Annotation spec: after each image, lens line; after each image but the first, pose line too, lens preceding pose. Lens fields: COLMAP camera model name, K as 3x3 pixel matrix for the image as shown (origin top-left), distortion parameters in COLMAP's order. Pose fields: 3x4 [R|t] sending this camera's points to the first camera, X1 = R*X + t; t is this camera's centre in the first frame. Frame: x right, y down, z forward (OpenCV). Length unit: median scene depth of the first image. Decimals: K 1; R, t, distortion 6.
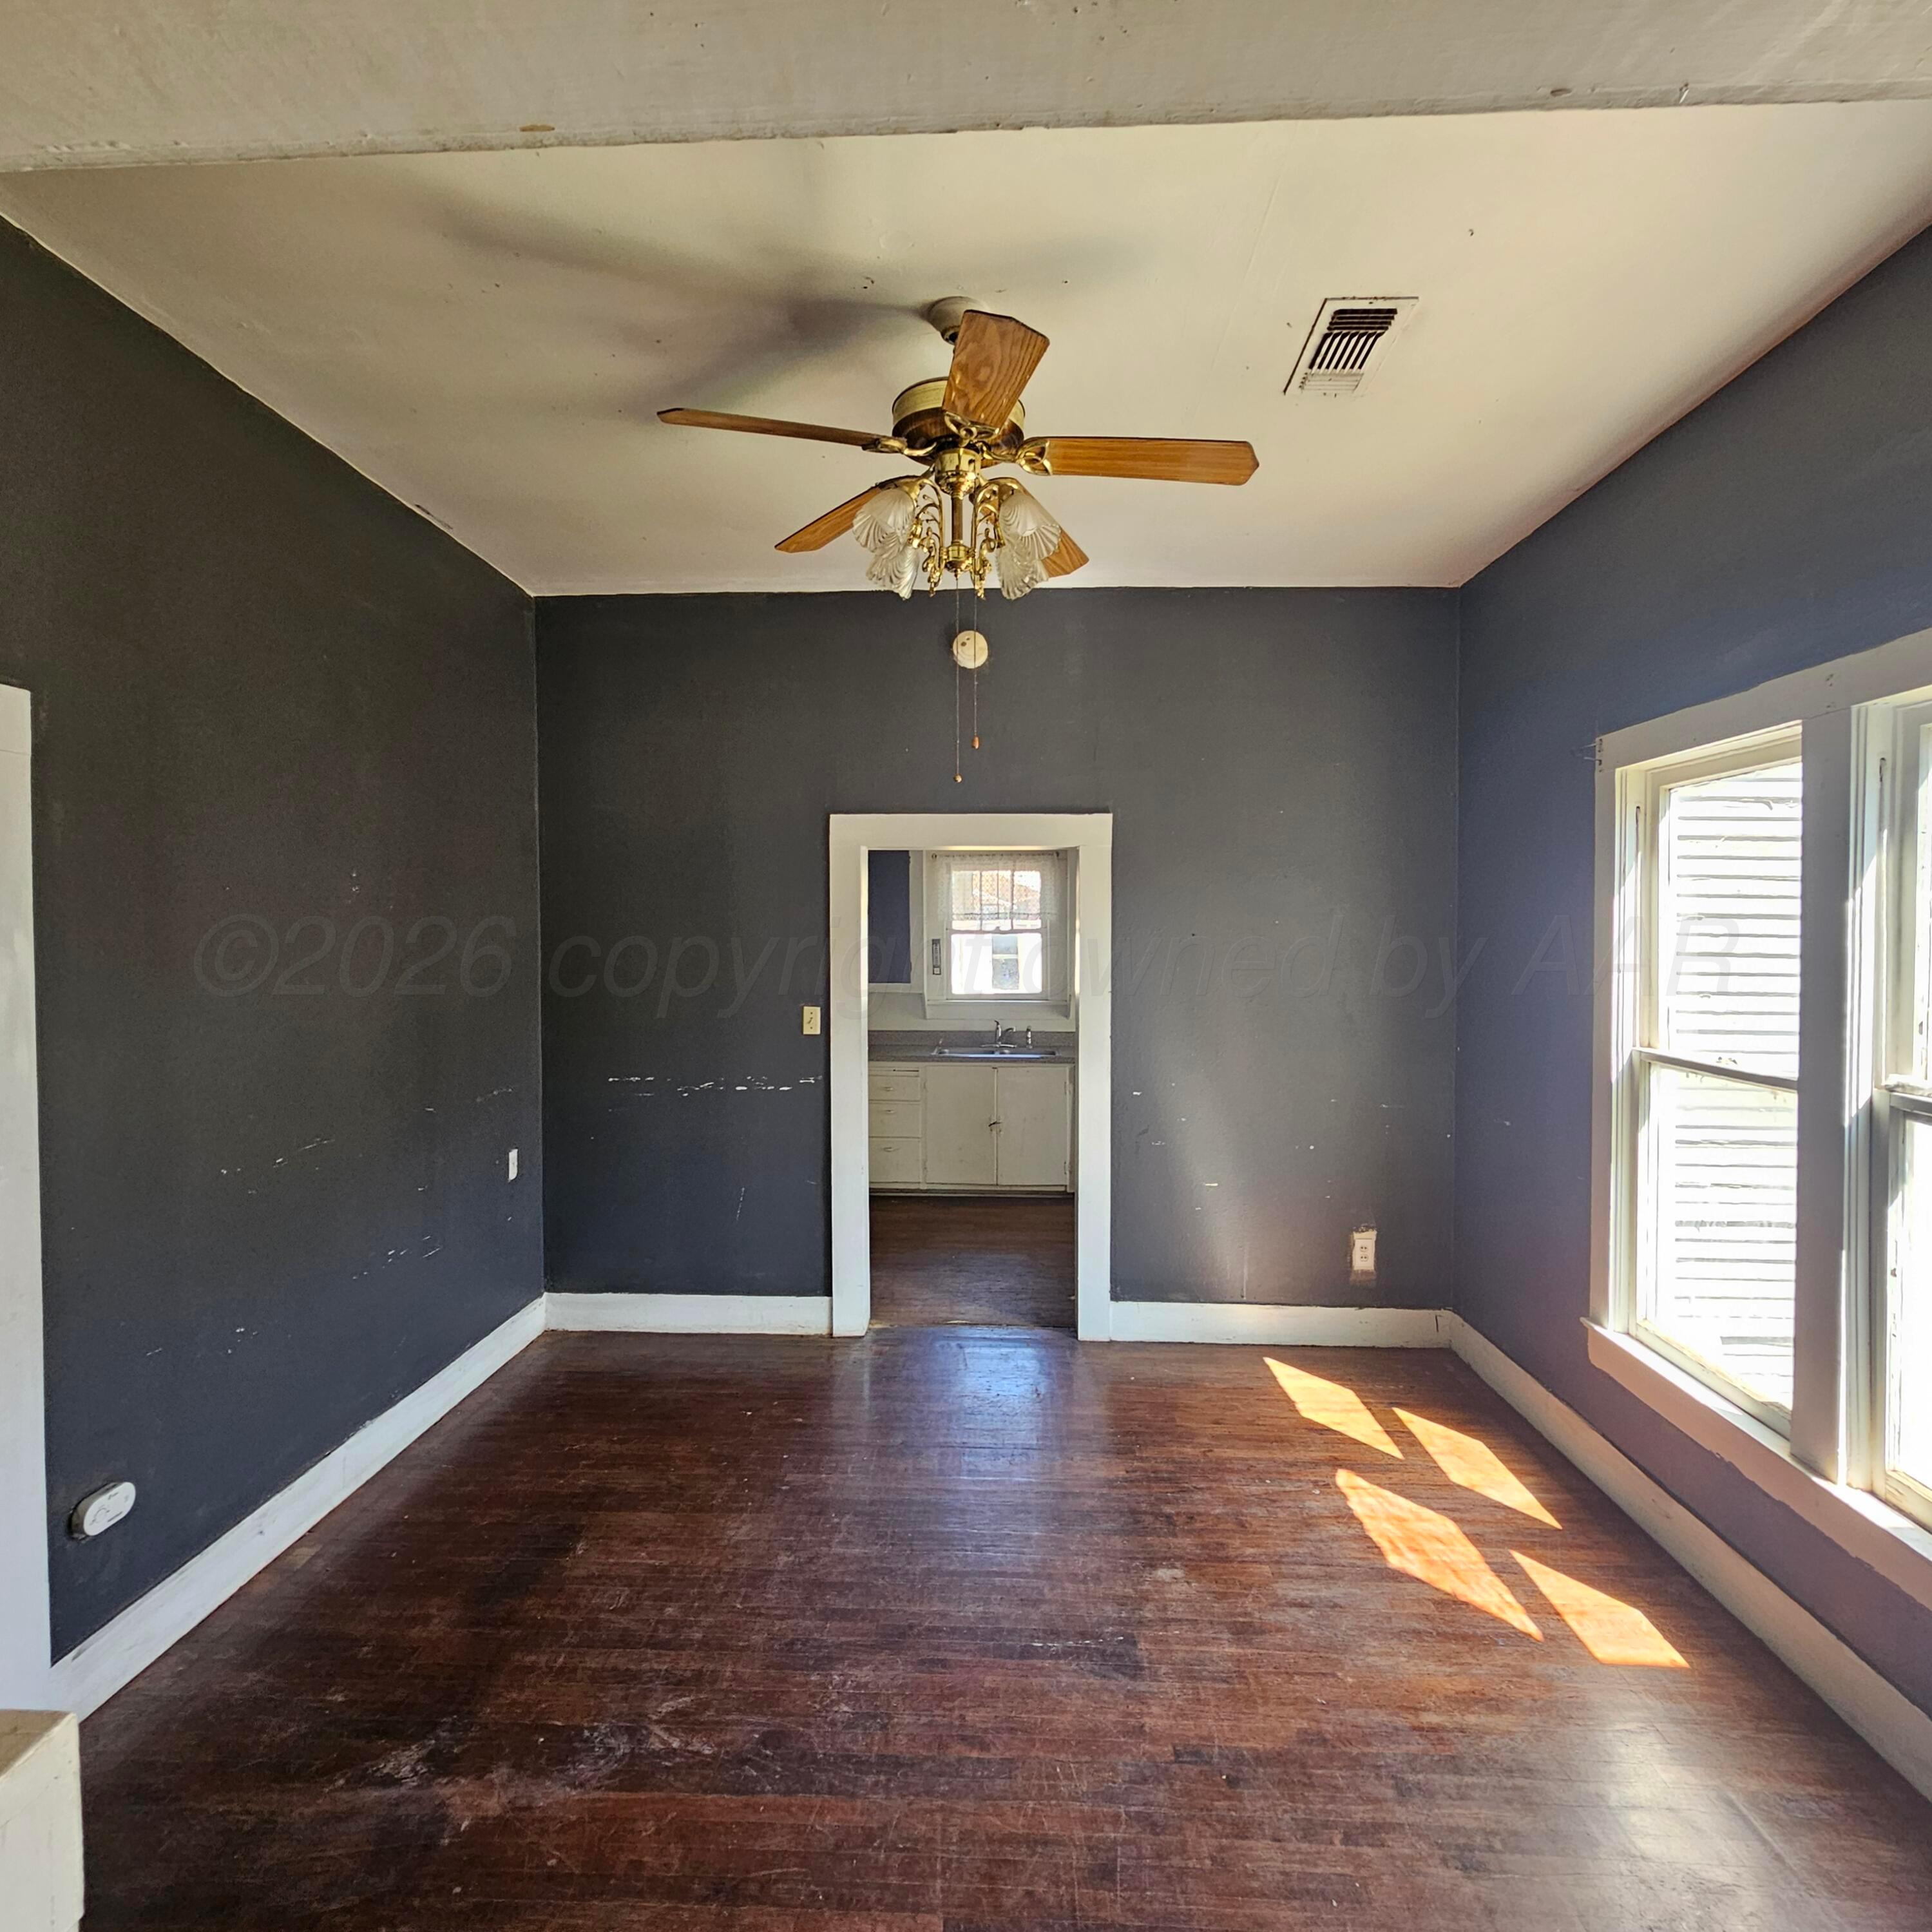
lens RADIAL K [[1062.5, 0, 973.7], [0, 1062.5, 962.3], [0, 0, 1]] dist [-0.004443, 0.001824]
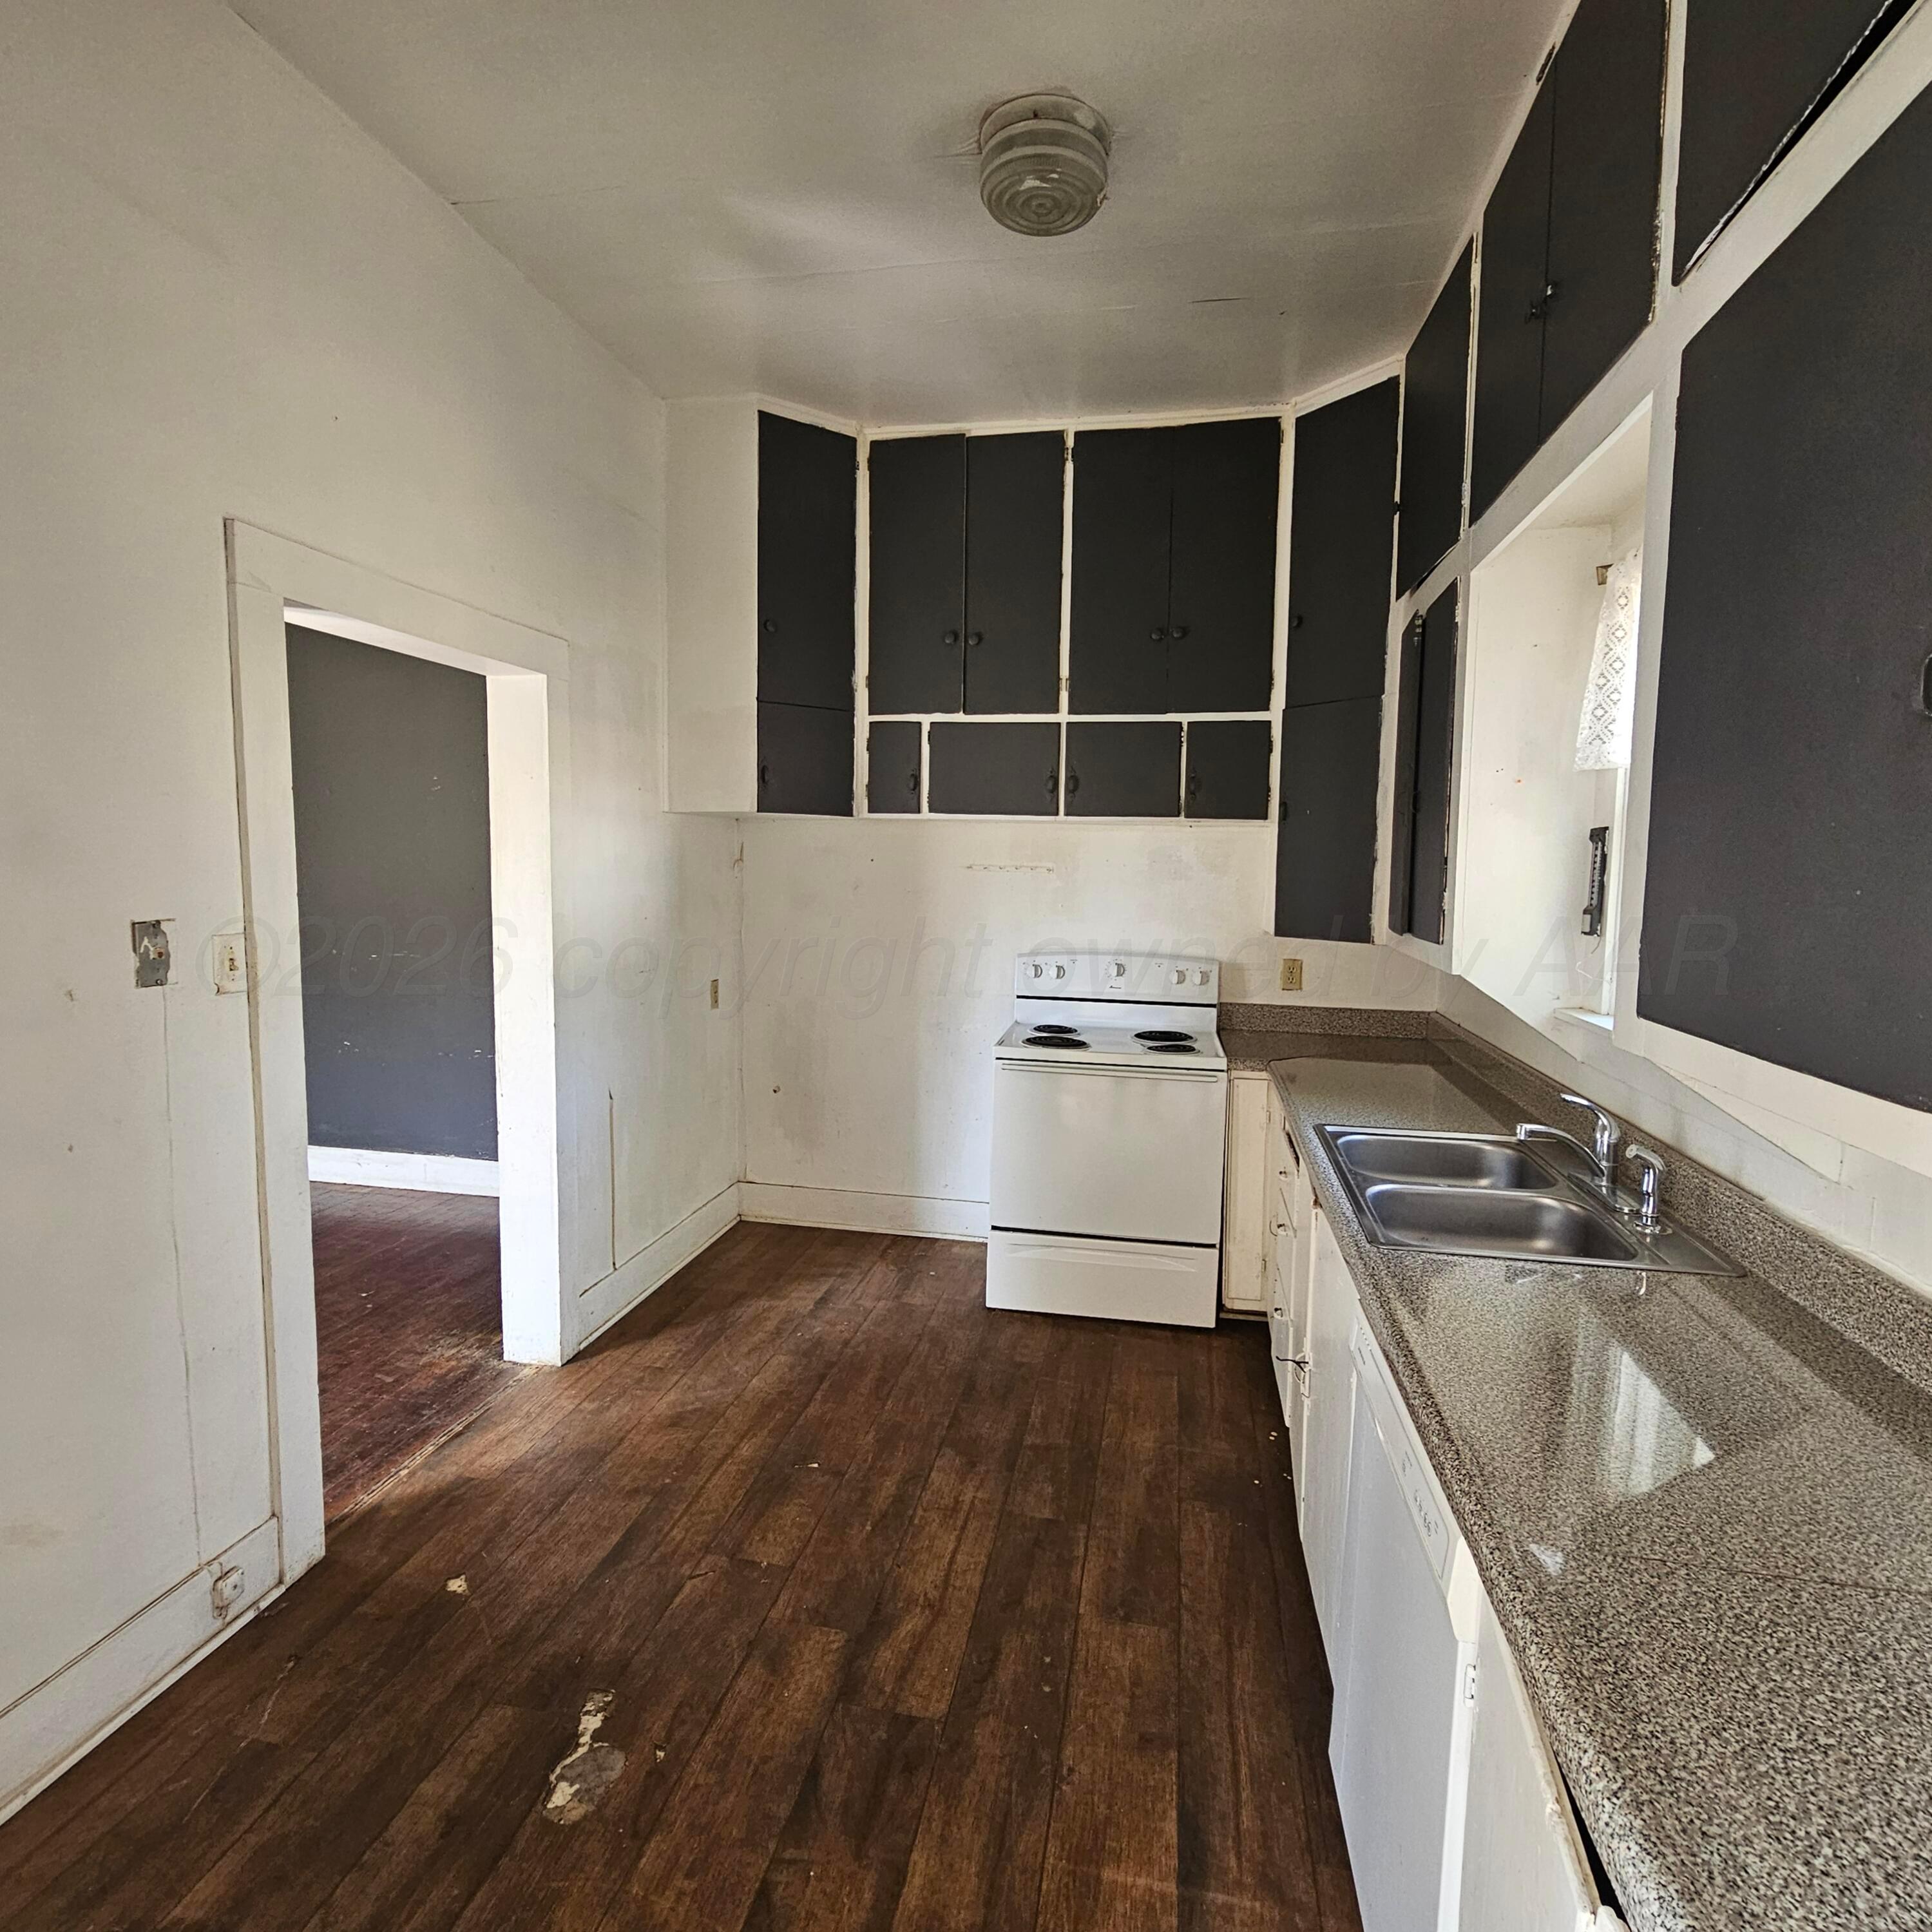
lens RADIAL K [[1062.5, 0, 974.0], [0, 1062.5, 964.2], [0, 0, 1]] dist [-0.004443, 0.001824]
pose [[-0.158395, 0.093786, -0.982912, 0.326914], [-0.043714, 0.993837, 0.101873, -0.004022], [0.986408, 0.059103, -0.153319, 0.861649]]
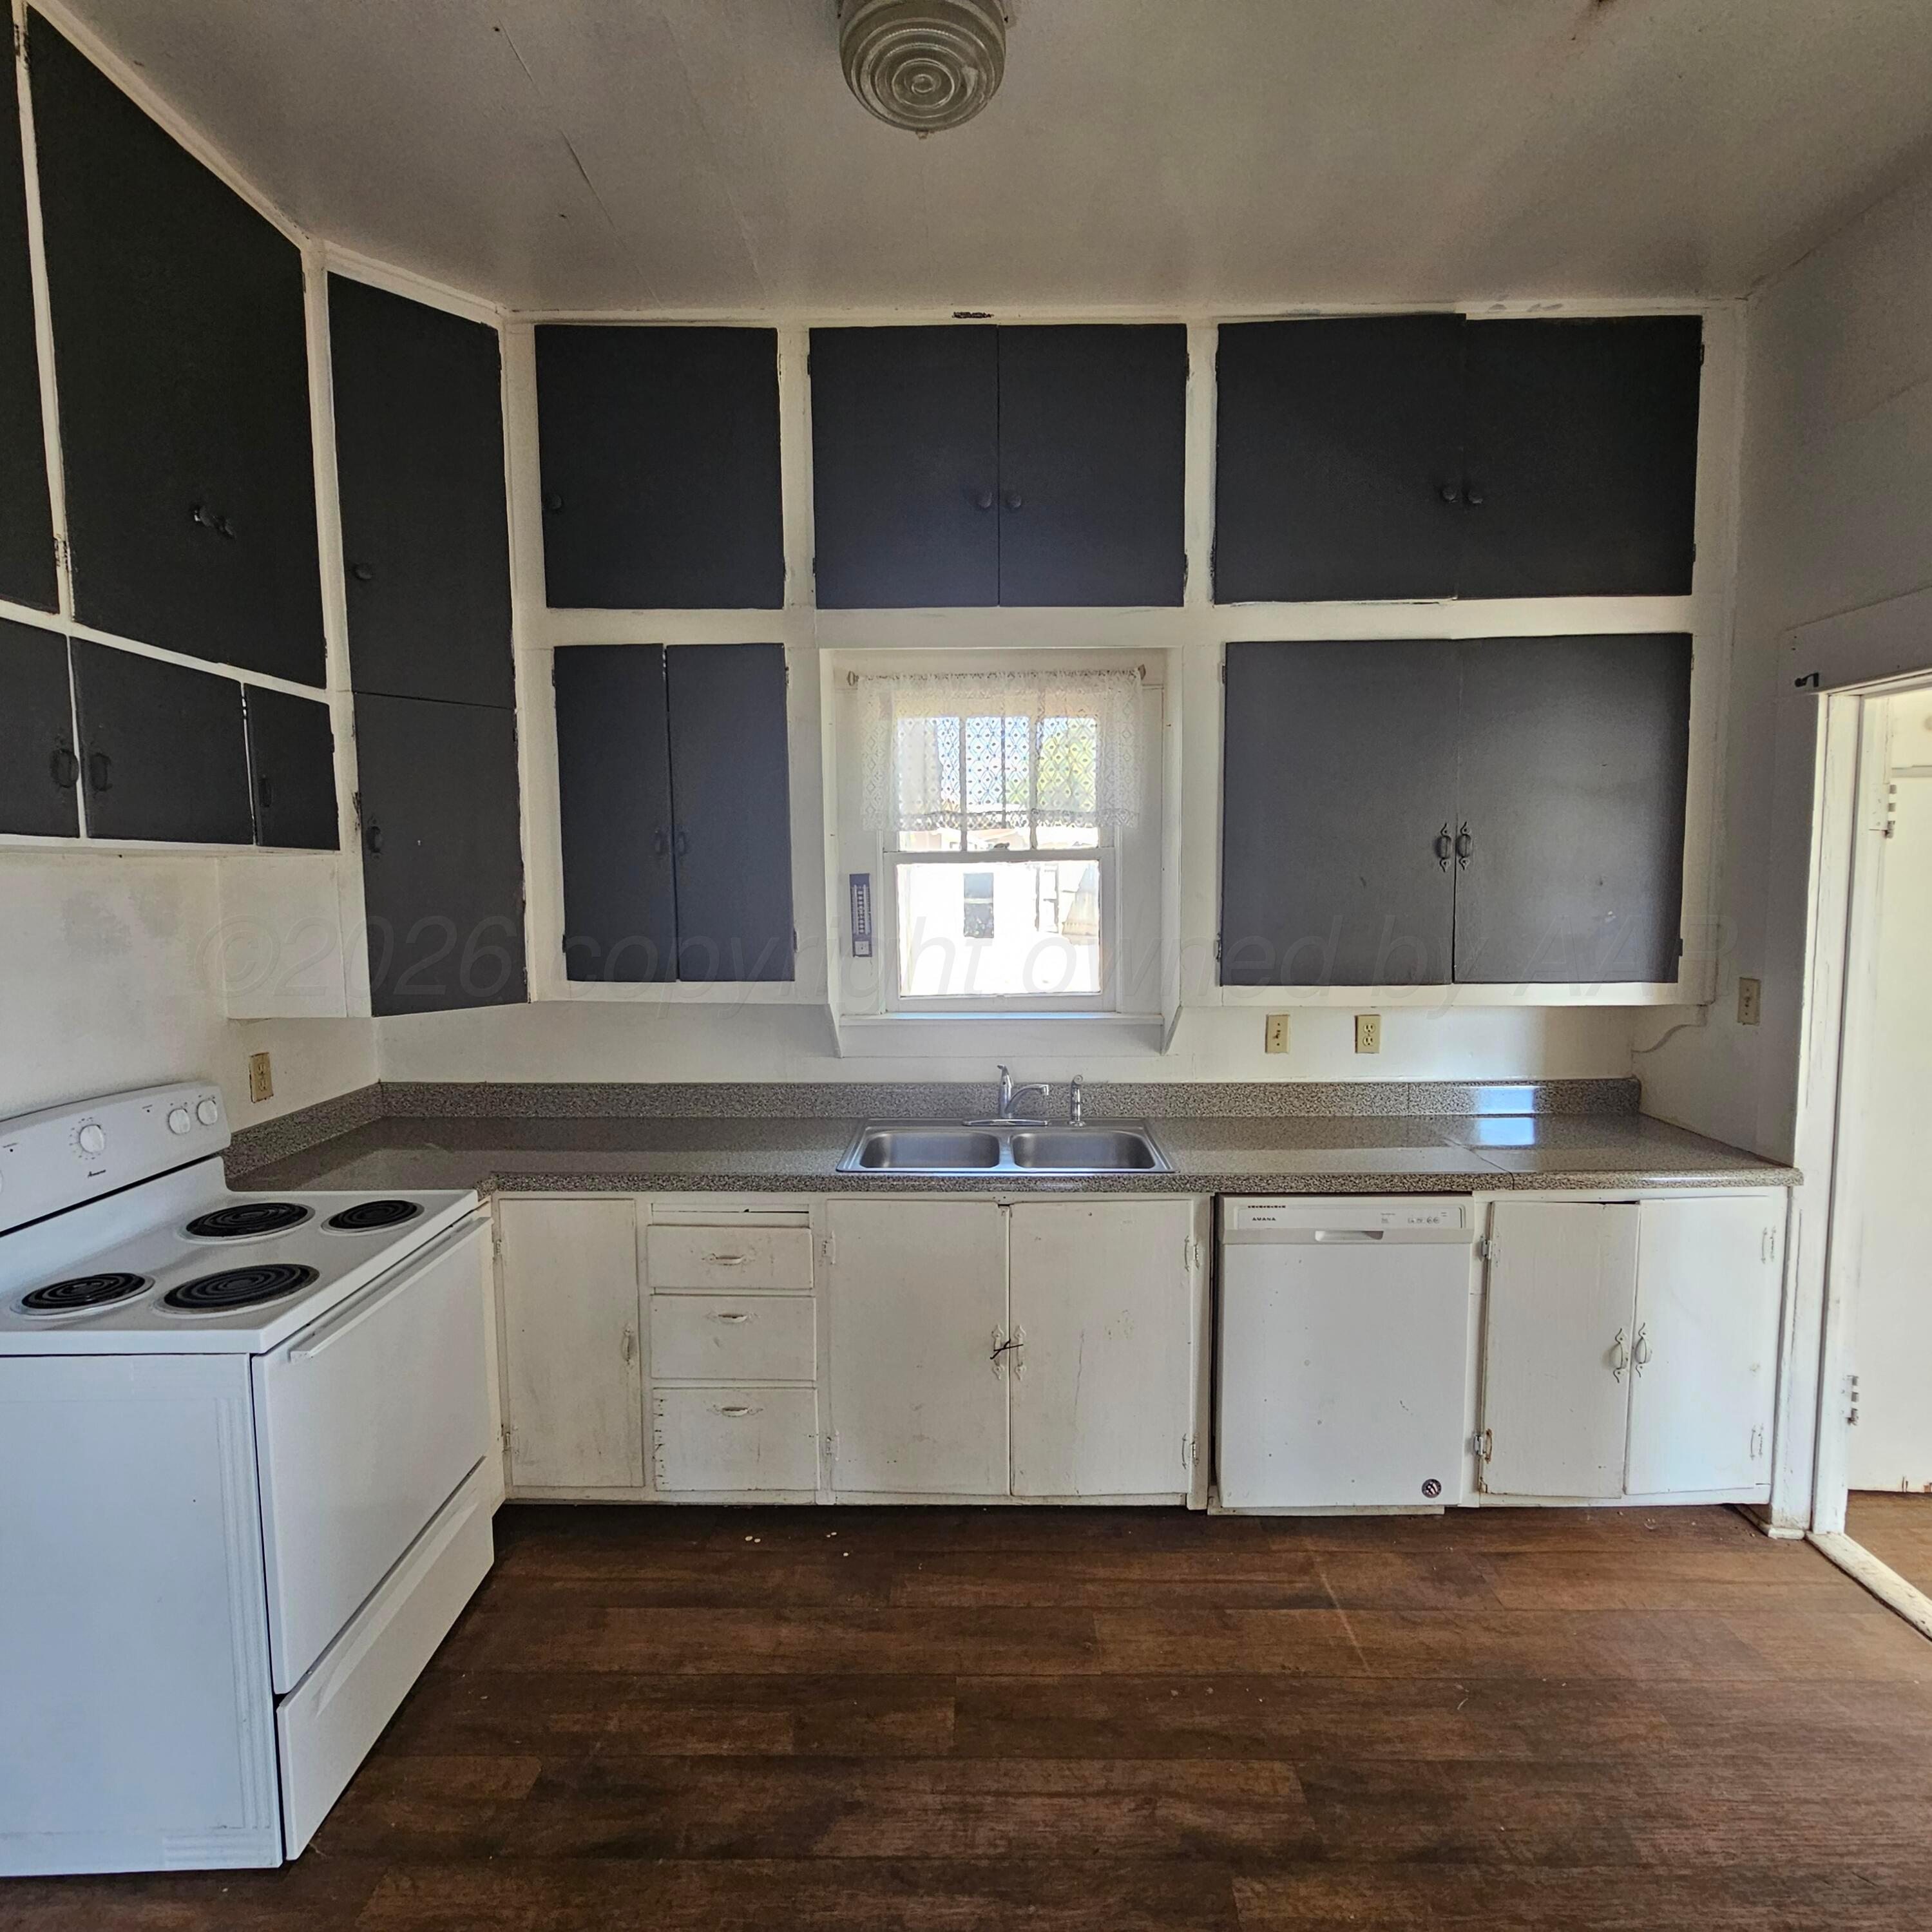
lens RADIAL K [[1062.5, 0, 963.1], [0, 1062.5, 960.1], [0, 0, 1]] dist [-0.004443, 0.001824]
pose [[0.999596, -0.003275, 0.028226, -0.005752], [0.001706, 0.998460, 0.055445, -0.010092], [-0.028364, -0.055375, 0.998063, 0.566537]]
